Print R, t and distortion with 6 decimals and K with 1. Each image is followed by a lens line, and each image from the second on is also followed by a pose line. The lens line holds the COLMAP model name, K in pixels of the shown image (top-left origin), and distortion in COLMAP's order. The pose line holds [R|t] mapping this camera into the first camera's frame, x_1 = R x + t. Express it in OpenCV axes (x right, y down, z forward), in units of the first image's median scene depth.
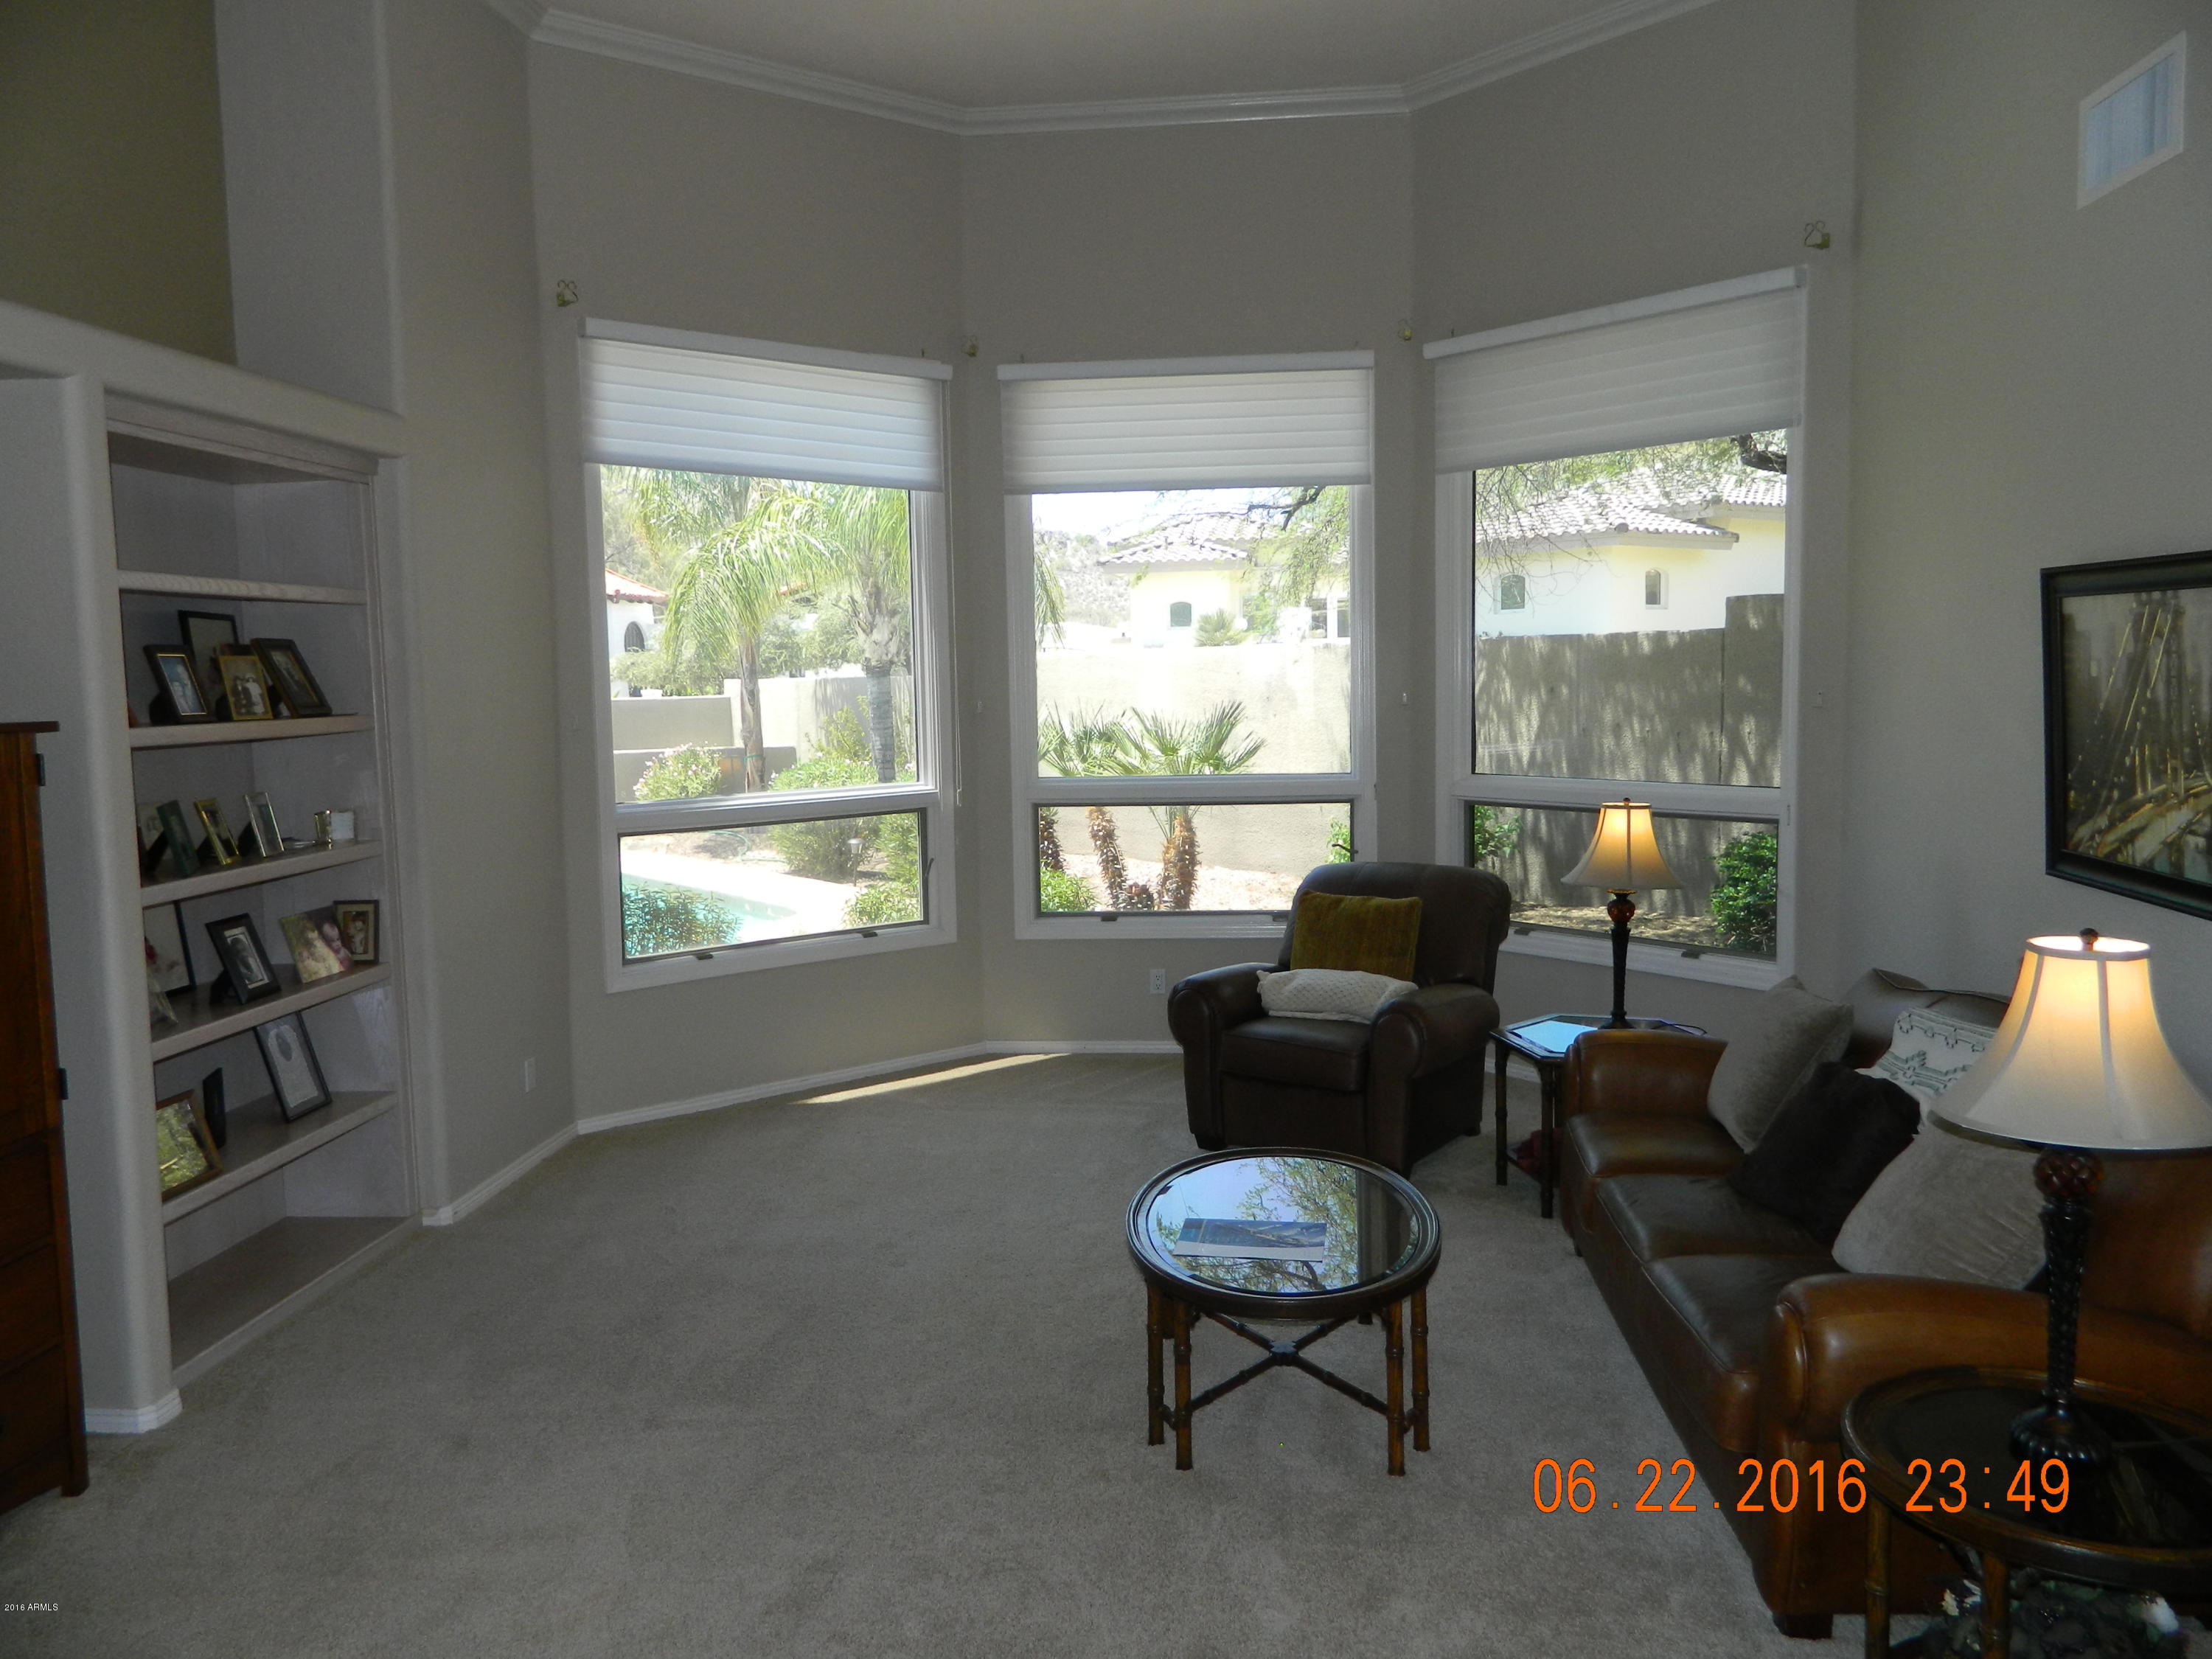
lens RADIAL K [[1633.6, 0, 1099.1], [0, 1633.6, 828.8], [0, 0, 1]] dist [-0.000001, -0.005478]
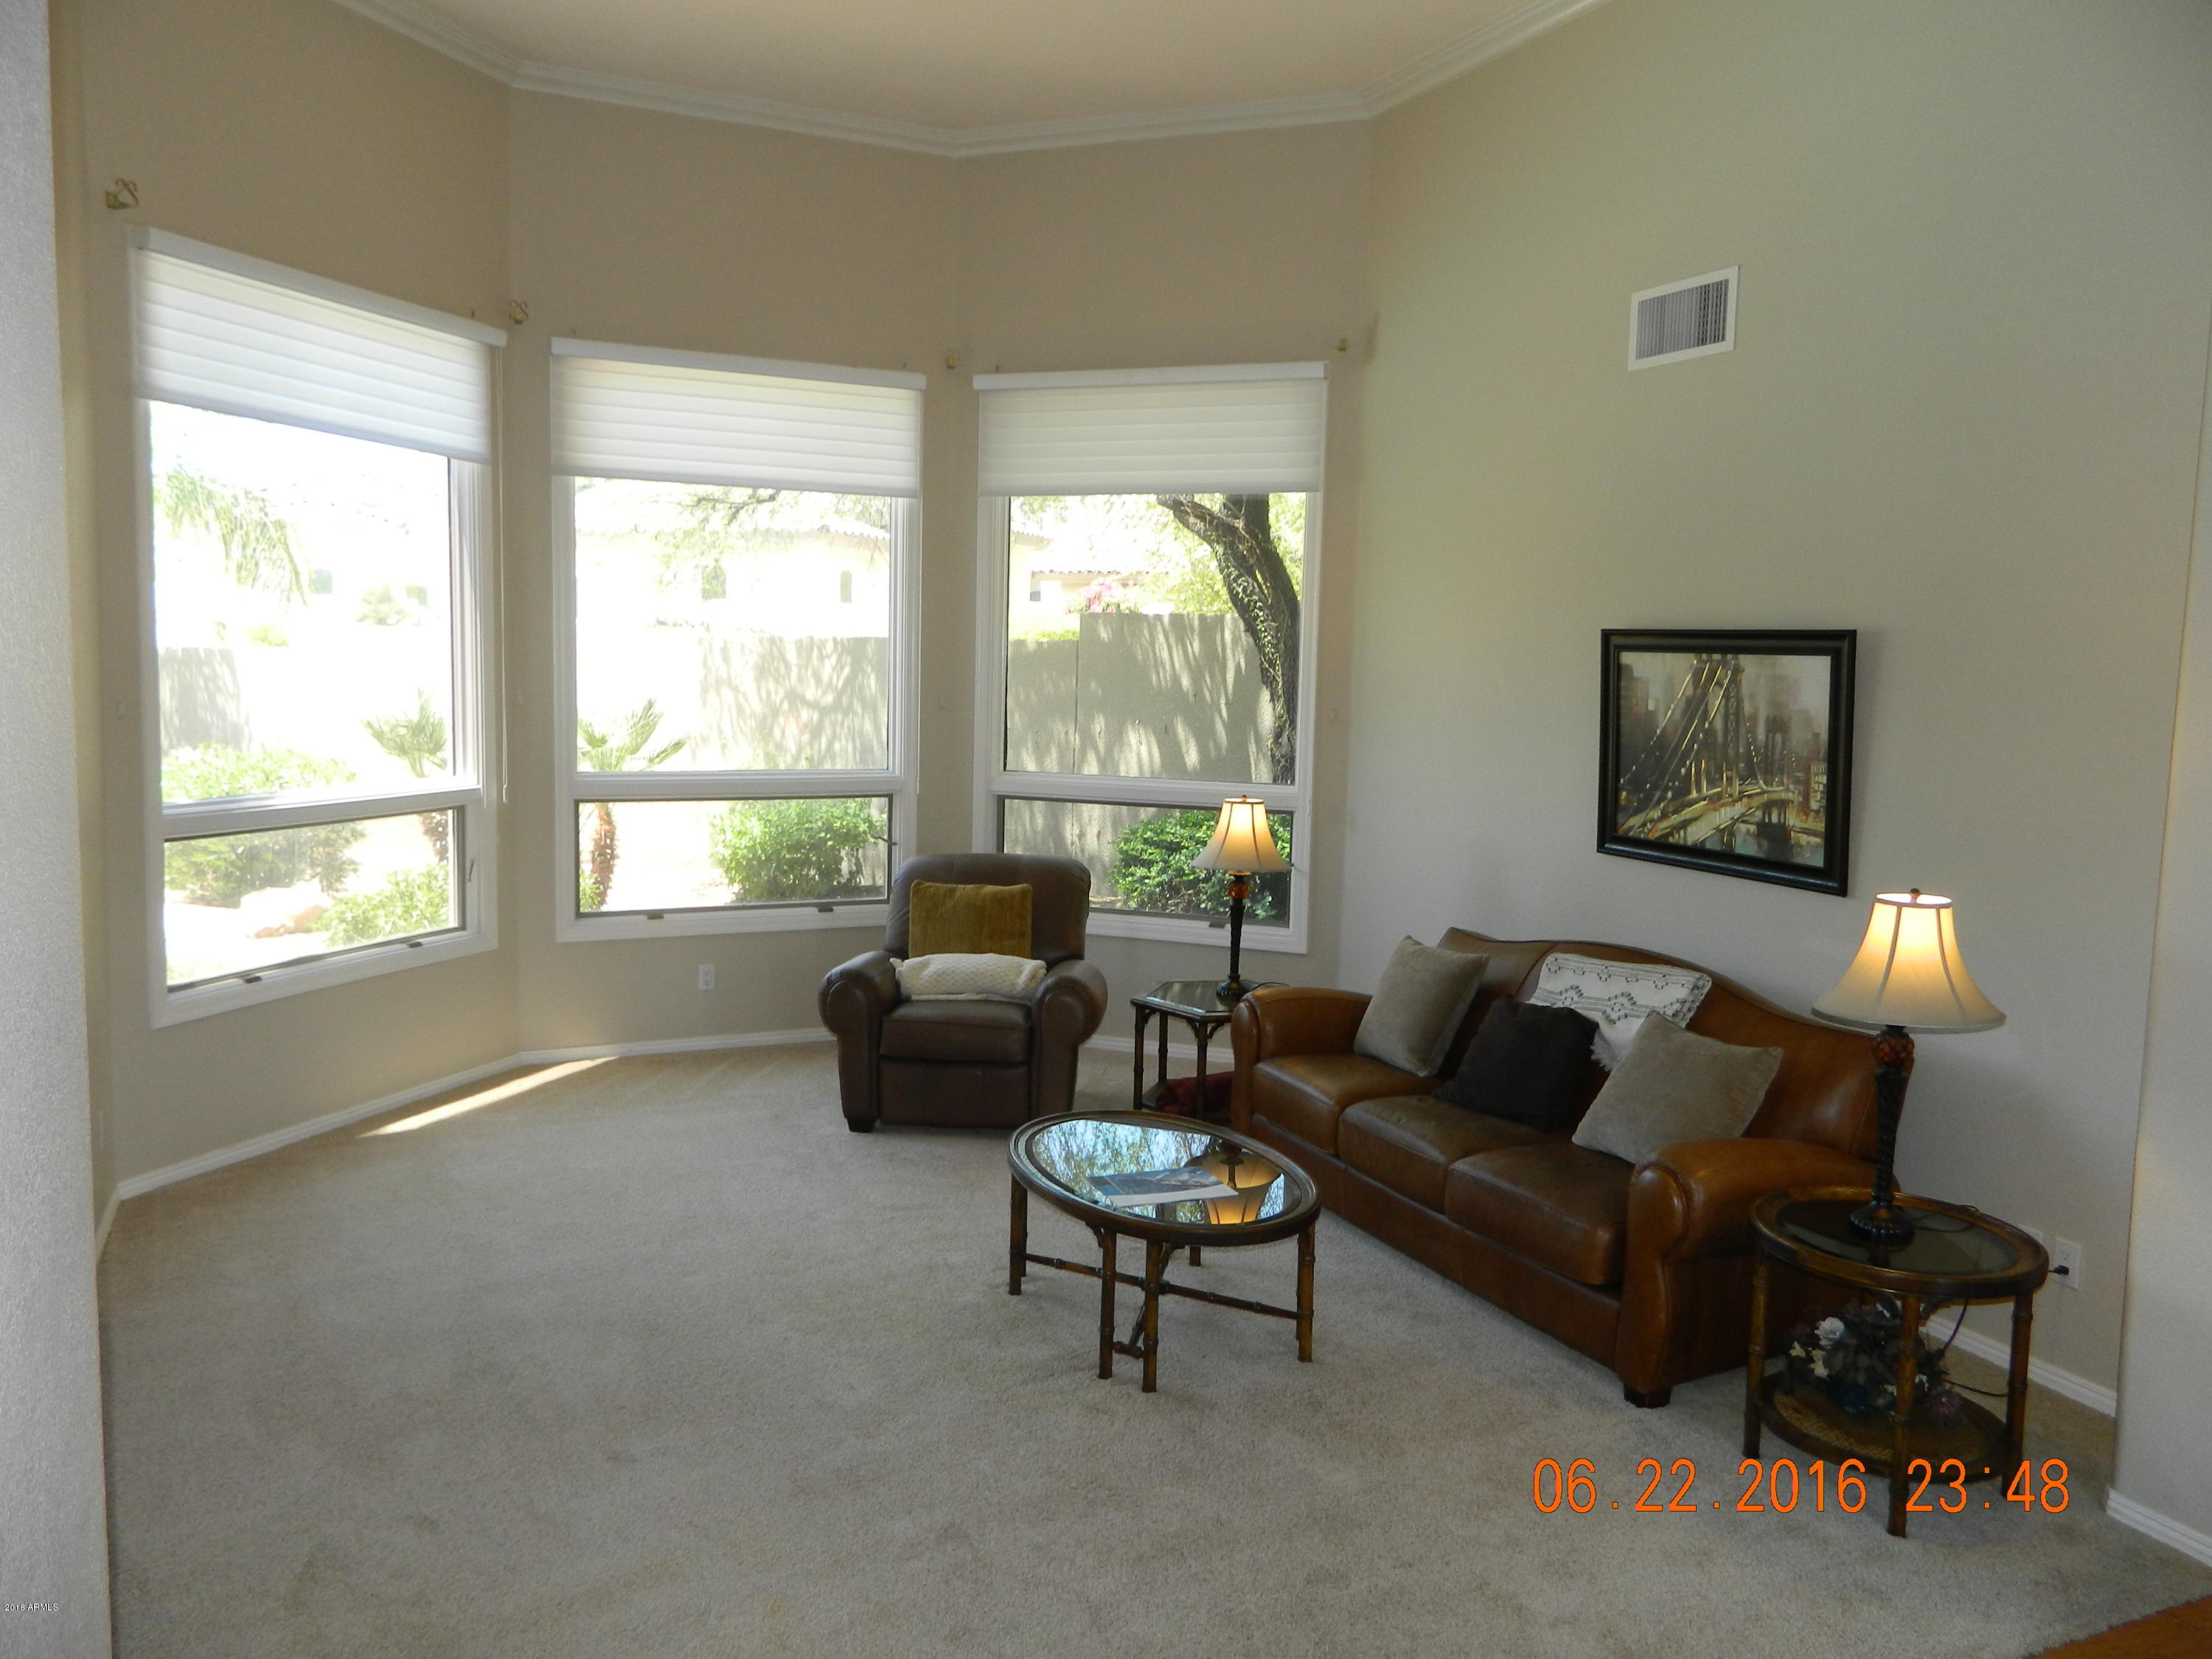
lens RADIAL K [[1633.6, 0, 1099.1], [0, 1633.6, 828.8], [0, 0, 1]] dist [-0.000001, -0.005478]
pose [[0.859330, -0.014327, 0.511221, -0.332576], [0.009735, 0.999885, 0.011658, -0.008200], [-0.511329, -0.005041, 0.859370, 0.025634]]
